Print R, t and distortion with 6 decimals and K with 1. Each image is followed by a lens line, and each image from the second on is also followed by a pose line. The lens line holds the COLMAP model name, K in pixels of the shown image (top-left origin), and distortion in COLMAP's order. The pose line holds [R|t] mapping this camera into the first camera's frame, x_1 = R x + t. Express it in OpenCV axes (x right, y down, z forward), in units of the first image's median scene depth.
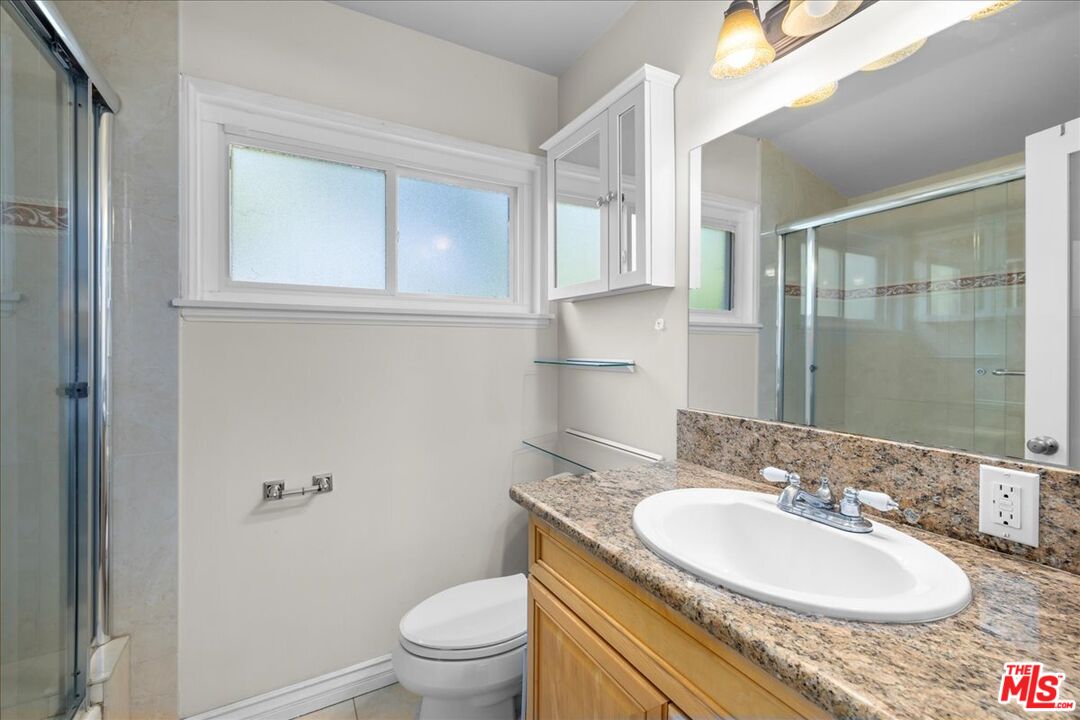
lens RADIAL K [[475.3, 0, 540.6], [0, 475.3, 352.3], [0, 0, 1]] dist [0.000123, 0.000065]
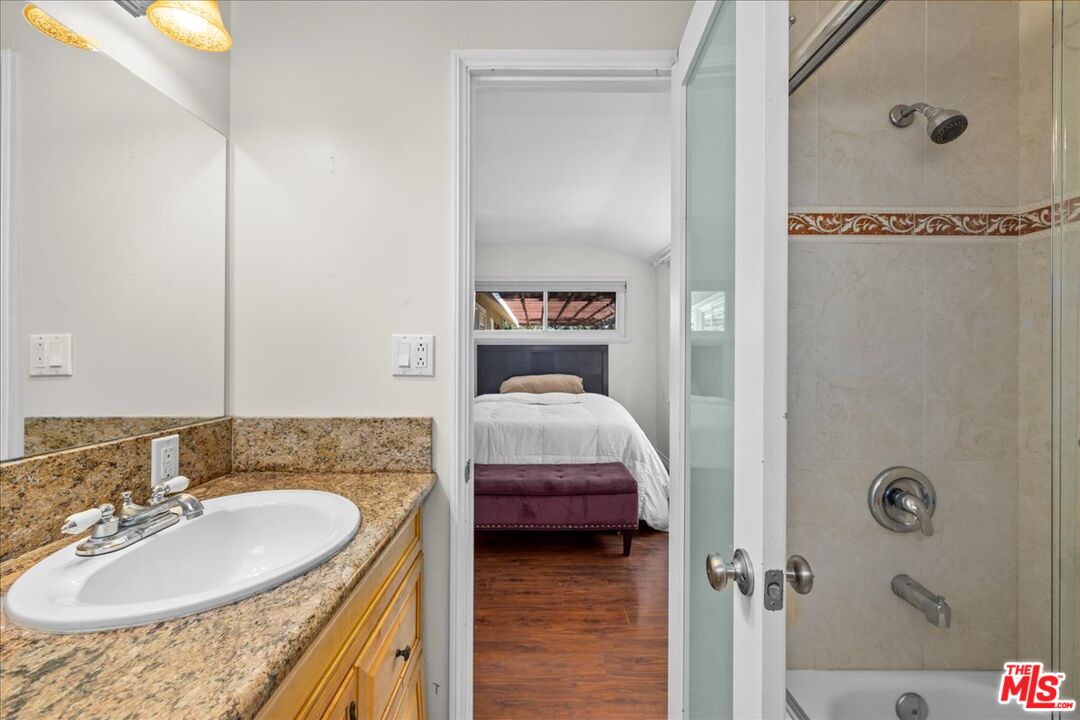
lens RADIAL K [[475.3, 0, 539.8], [0, 475.3, 353.0], [0, 0, 1]] dist [0.000123, 0.000065]
pose [[-0.881726, -0.008616, 0.471683, -0.538247], [-0.000704, 0.999856, 0.016948, -0.018079], [-0.471761, 0.014611, -0.881605, 1.477784]]
